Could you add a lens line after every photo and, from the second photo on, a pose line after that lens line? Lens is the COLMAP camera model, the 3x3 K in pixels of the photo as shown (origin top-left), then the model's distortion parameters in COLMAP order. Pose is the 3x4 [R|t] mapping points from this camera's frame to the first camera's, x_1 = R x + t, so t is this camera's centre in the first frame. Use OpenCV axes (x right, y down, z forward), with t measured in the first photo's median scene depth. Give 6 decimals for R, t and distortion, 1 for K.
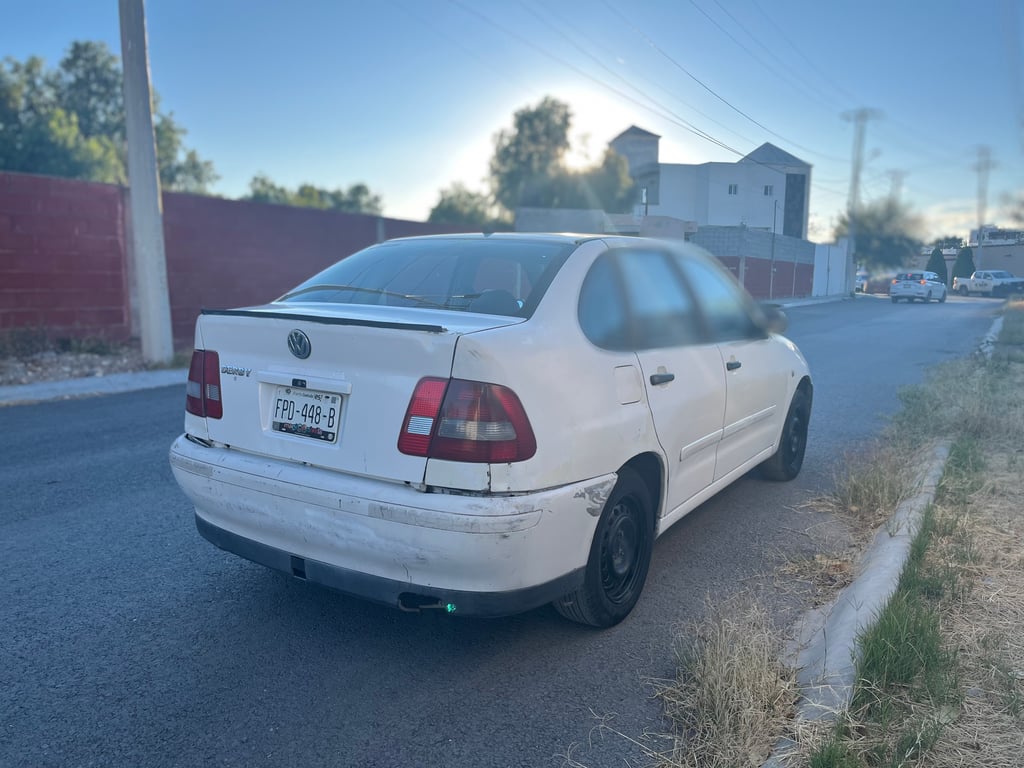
lens RADIAL K [[797.9, 0, 509.7], [0, 797.9, 382.1], [0, 0, 1]] dist [-0.015516, -0.010179]
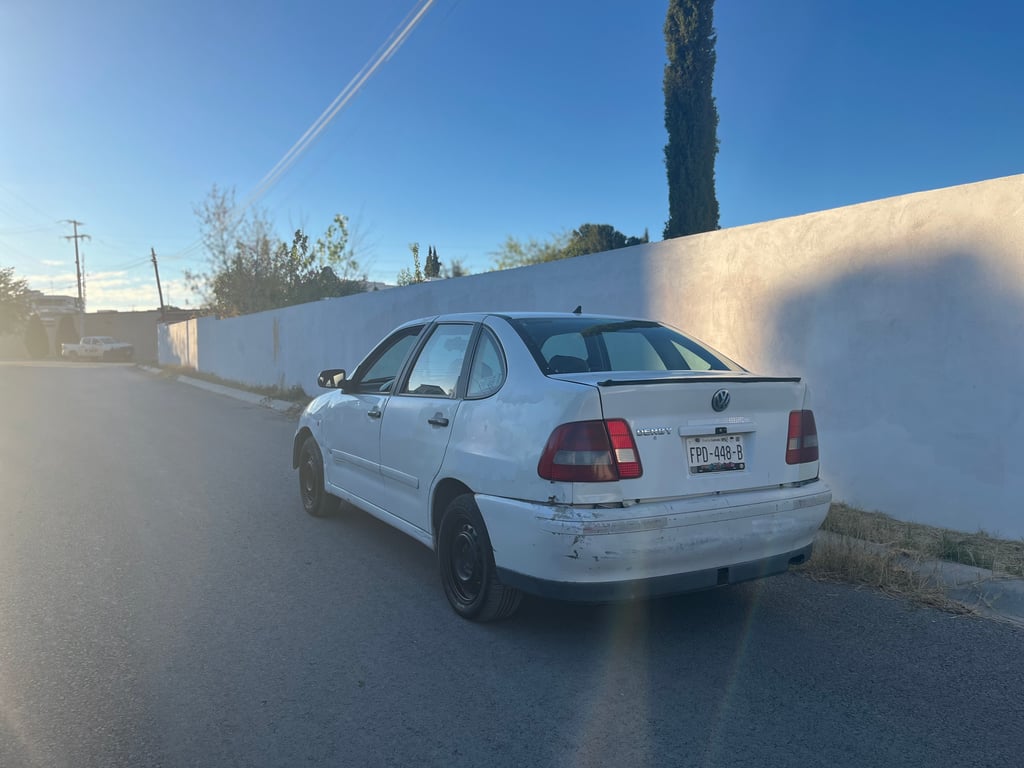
lens RADIAL K [[797.9, 0, 511.0], [0, 797.9, 379.7], [0, 0, 1]] dist [-0.015516, -0.010179]
pose [[0.433518, -0.043469, 0.900096, -1.566831], [0.119322, 0.992810, -0.009524, -0.108402], [-0.893210, 0.111530, 0.435588, 0.724232]]
